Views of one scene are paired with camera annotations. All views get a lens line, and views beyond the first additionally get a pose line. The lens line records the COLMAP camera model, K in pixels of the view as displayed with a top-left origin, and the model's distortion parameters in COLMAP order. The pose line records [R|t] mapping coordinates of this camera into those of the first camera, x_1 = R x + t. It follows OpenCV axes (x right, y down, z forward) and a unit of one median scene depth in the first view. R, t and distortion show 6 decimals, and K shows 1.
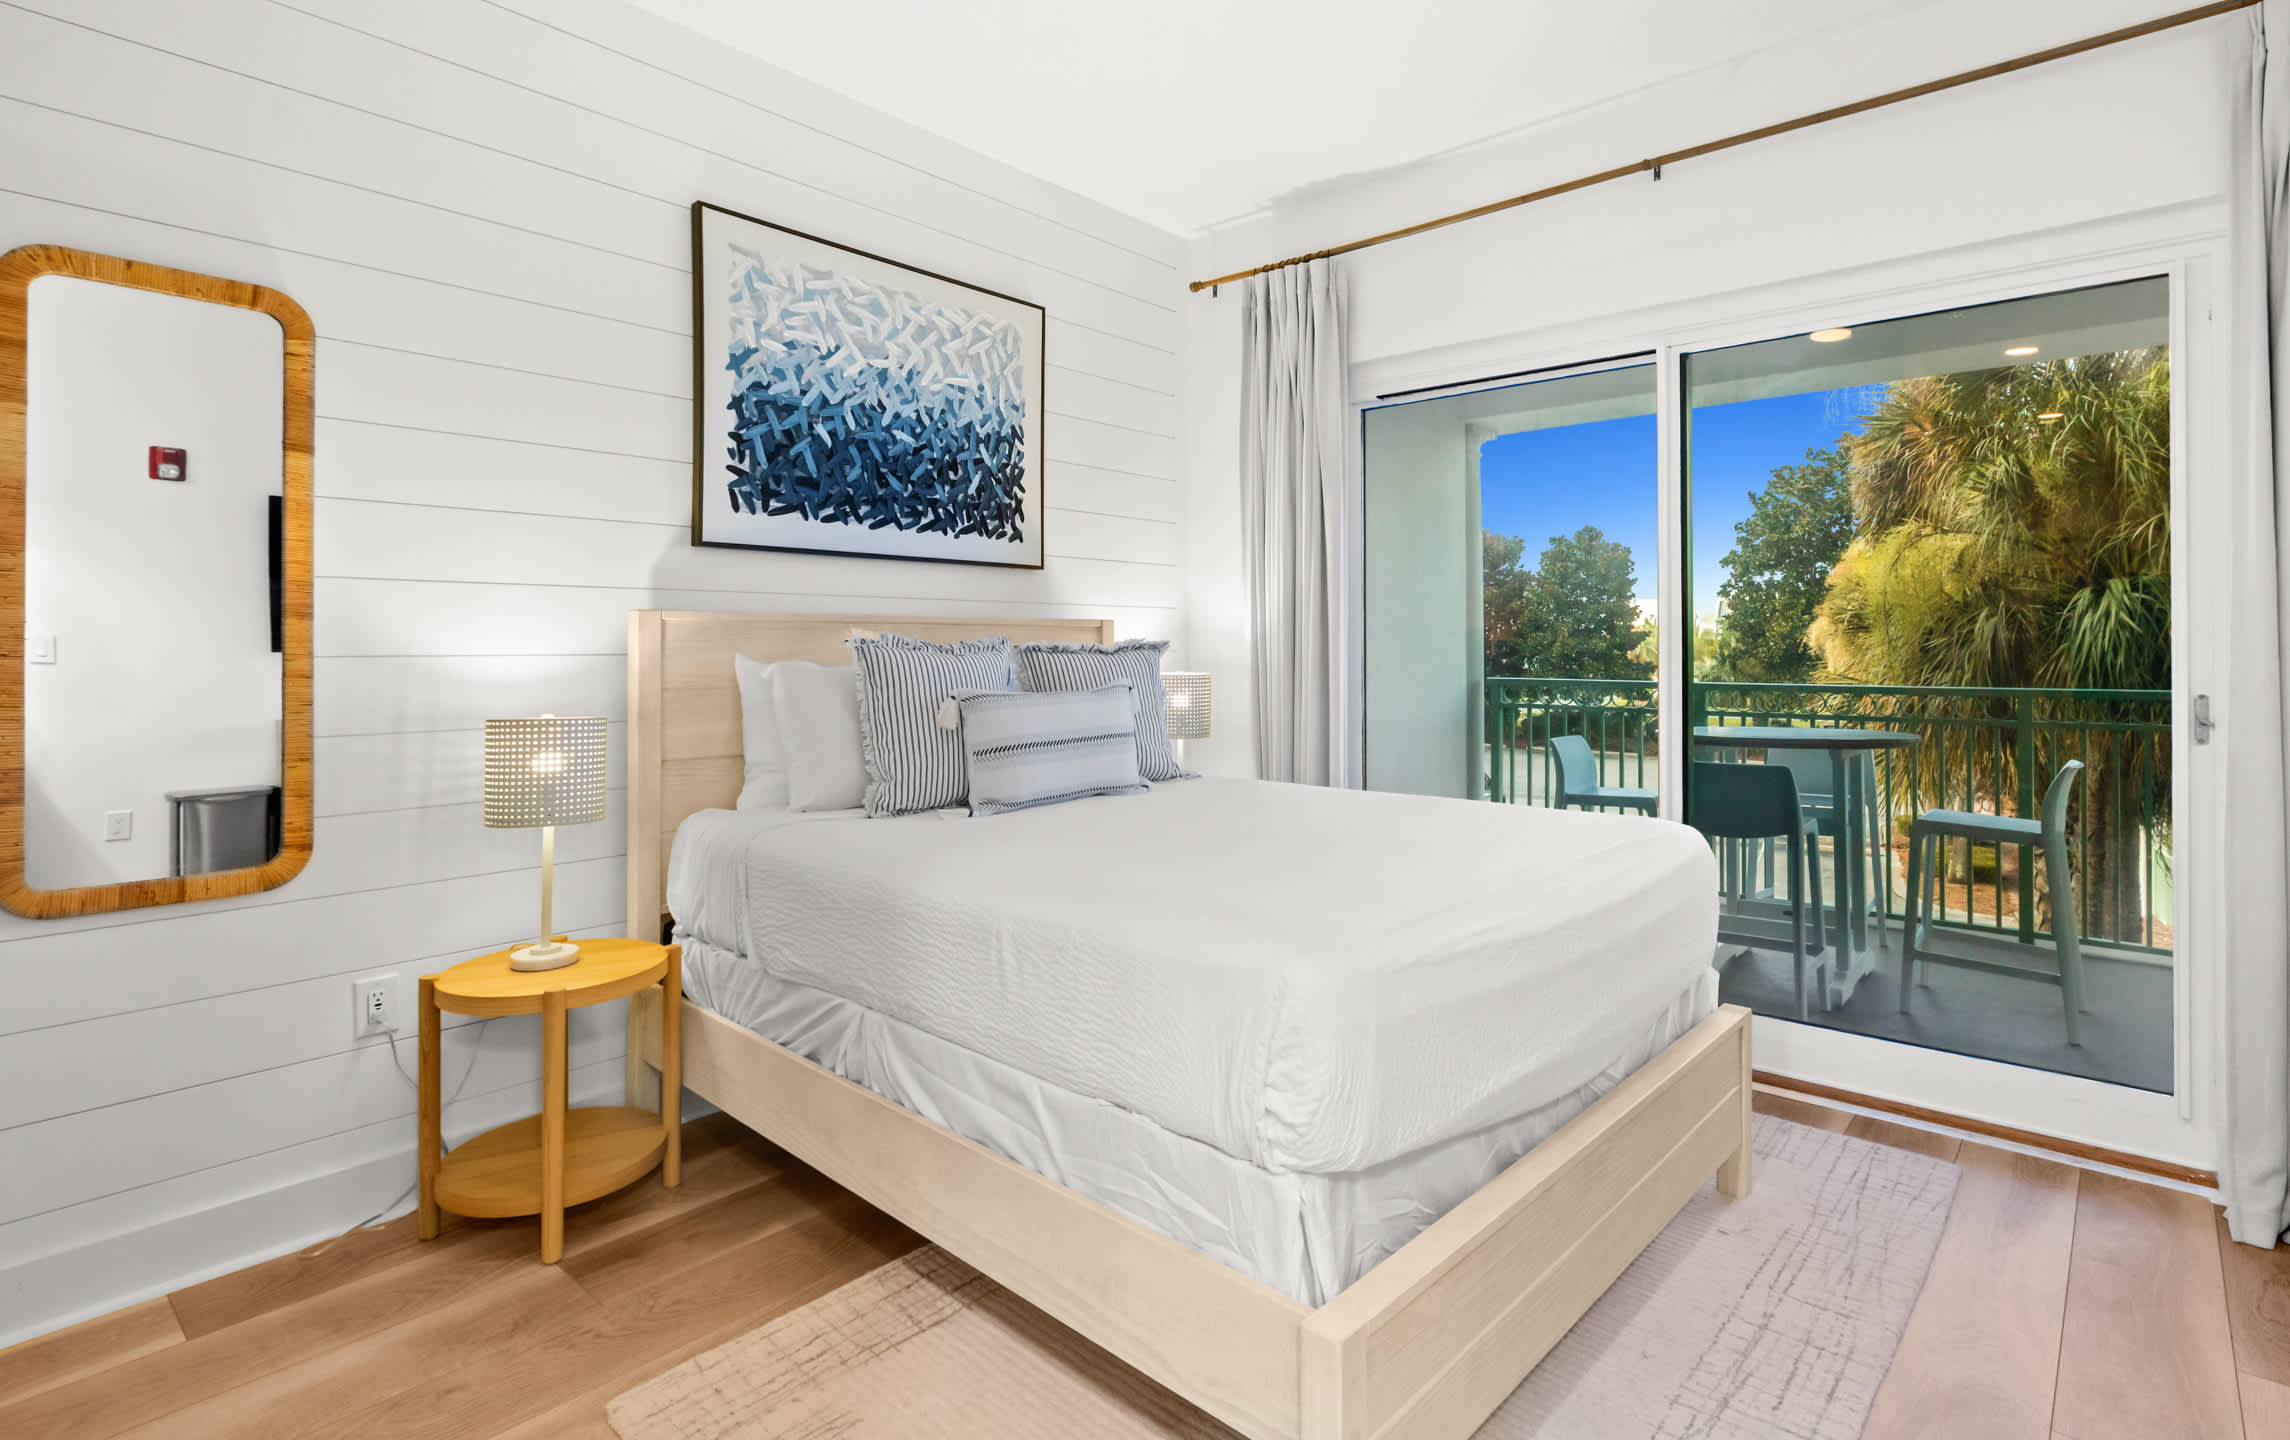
lens RADIAL K [[1165.6, 0, 1208.8], [0, 1165.6, 665.0], [0, 0, 1]] dist [0.021631, 0.000008]
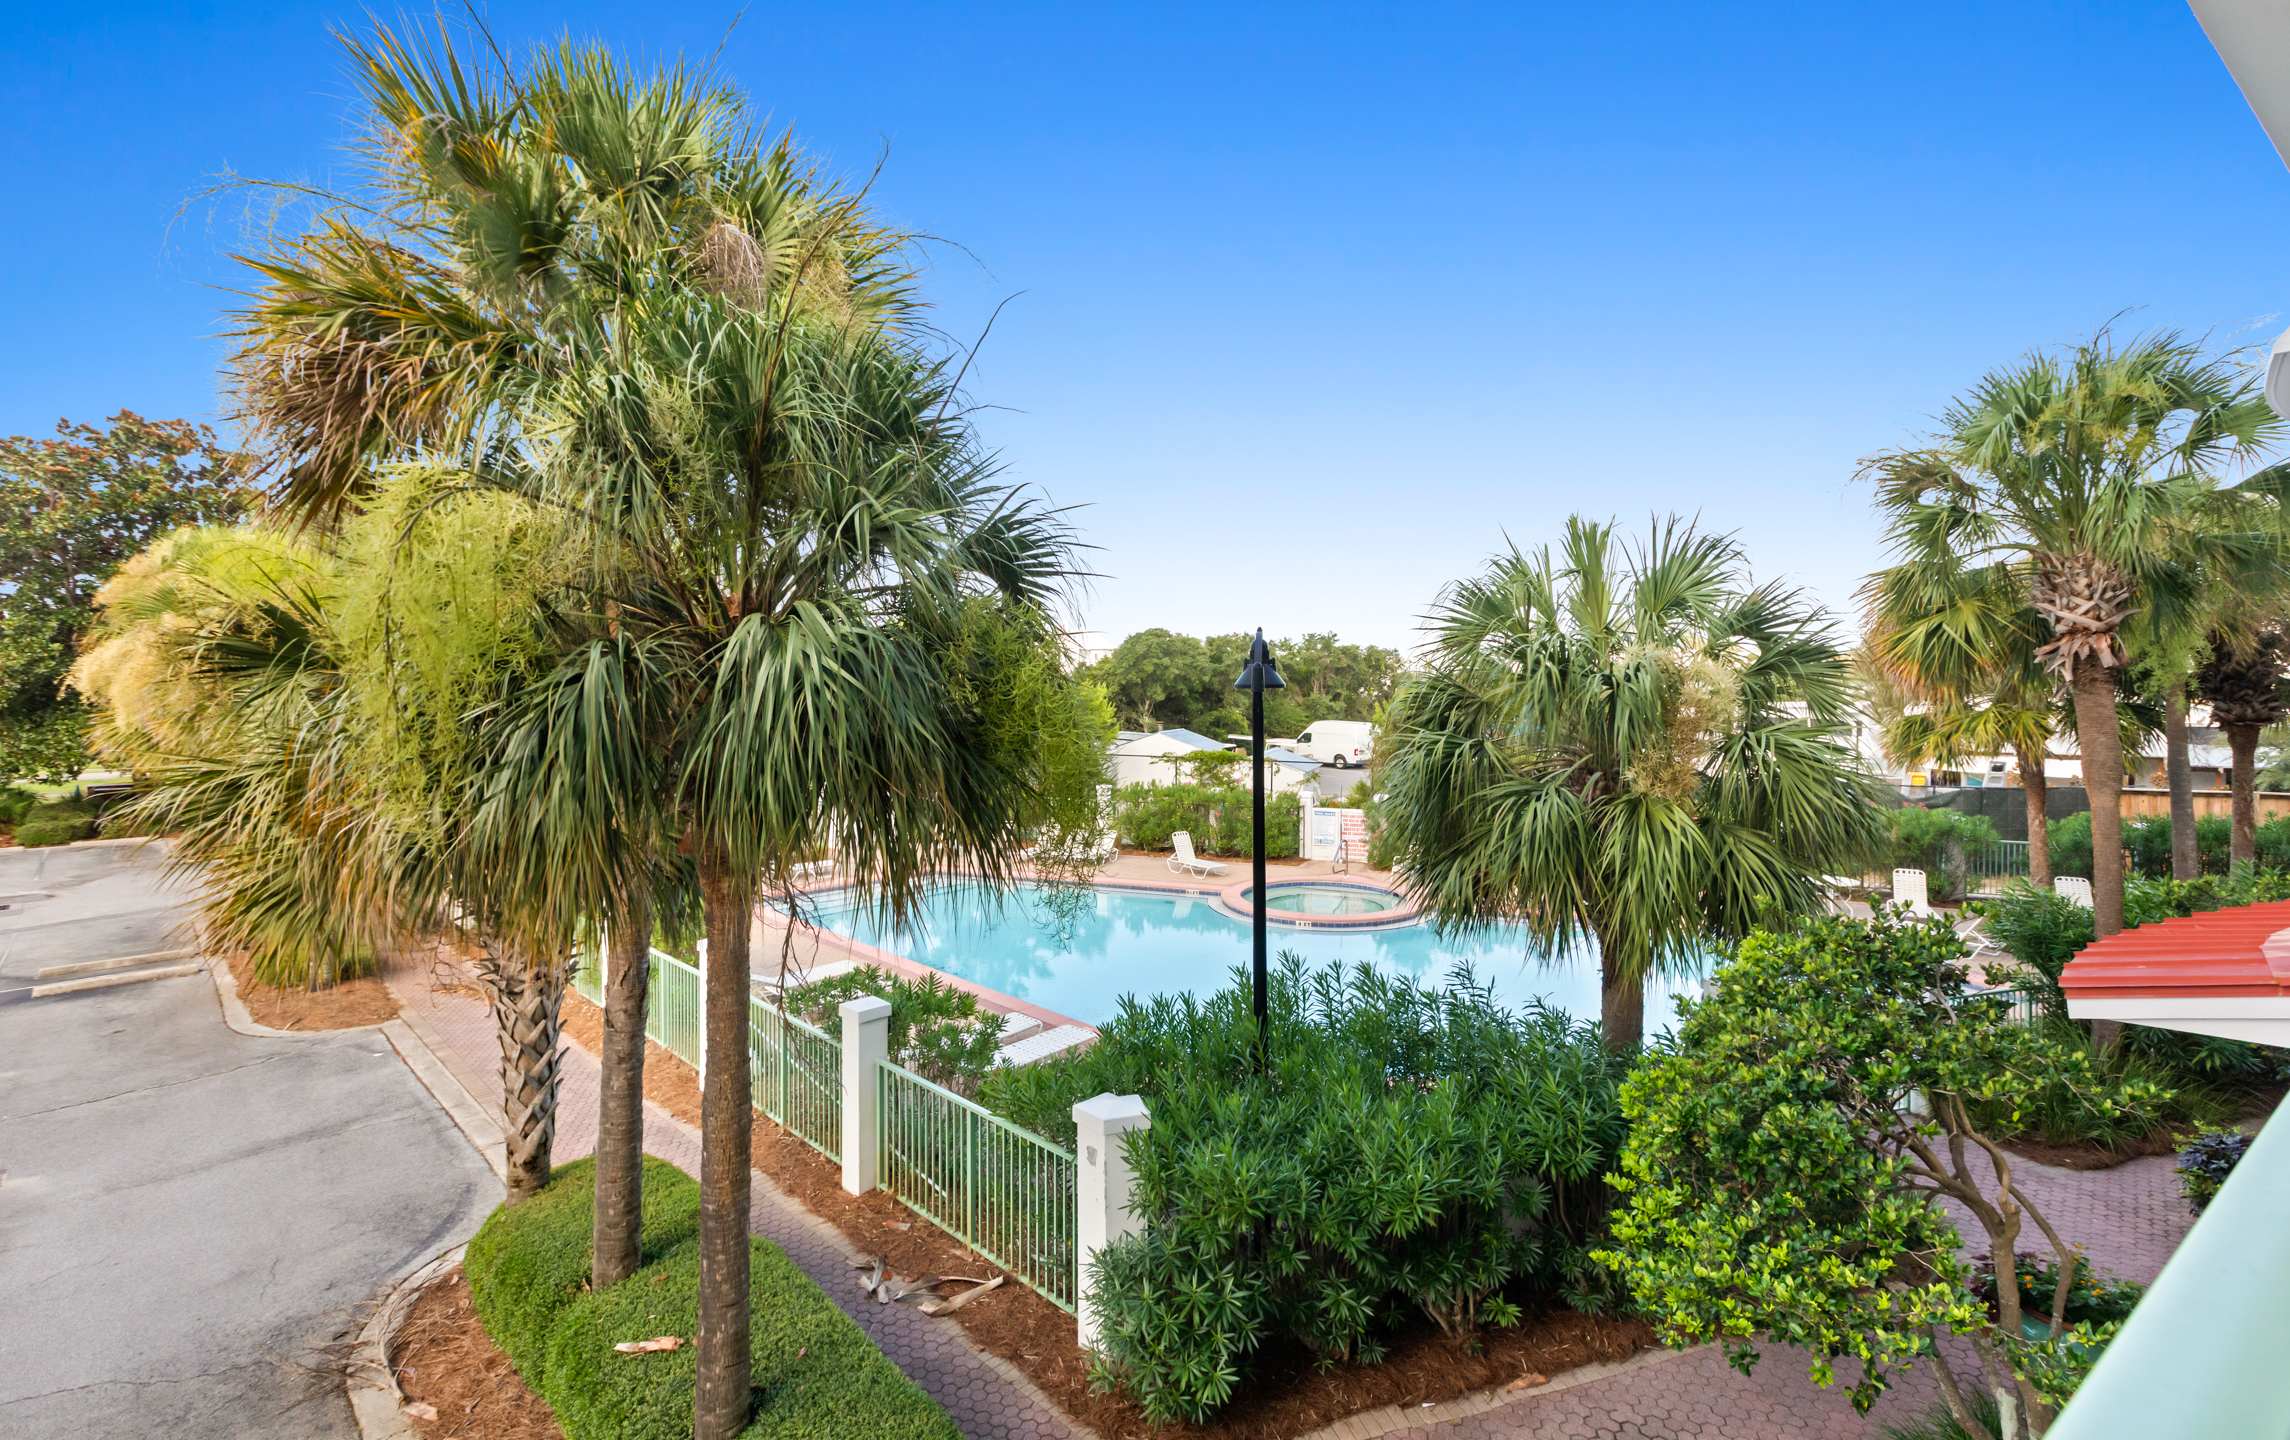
lens RADIAL K [[1041.7, 0, 1155.1], [0, 1041.7, 676.6], [0, 0, 1]] dist [0.000062, 0.000424]
pose [[0.276405, 0.010907, 0.960979, 0.072789], [0.010186, 0.999846, -0.014278, -0.005777], [-0.960987, 0.013735, 0.276251, 0.160557]]
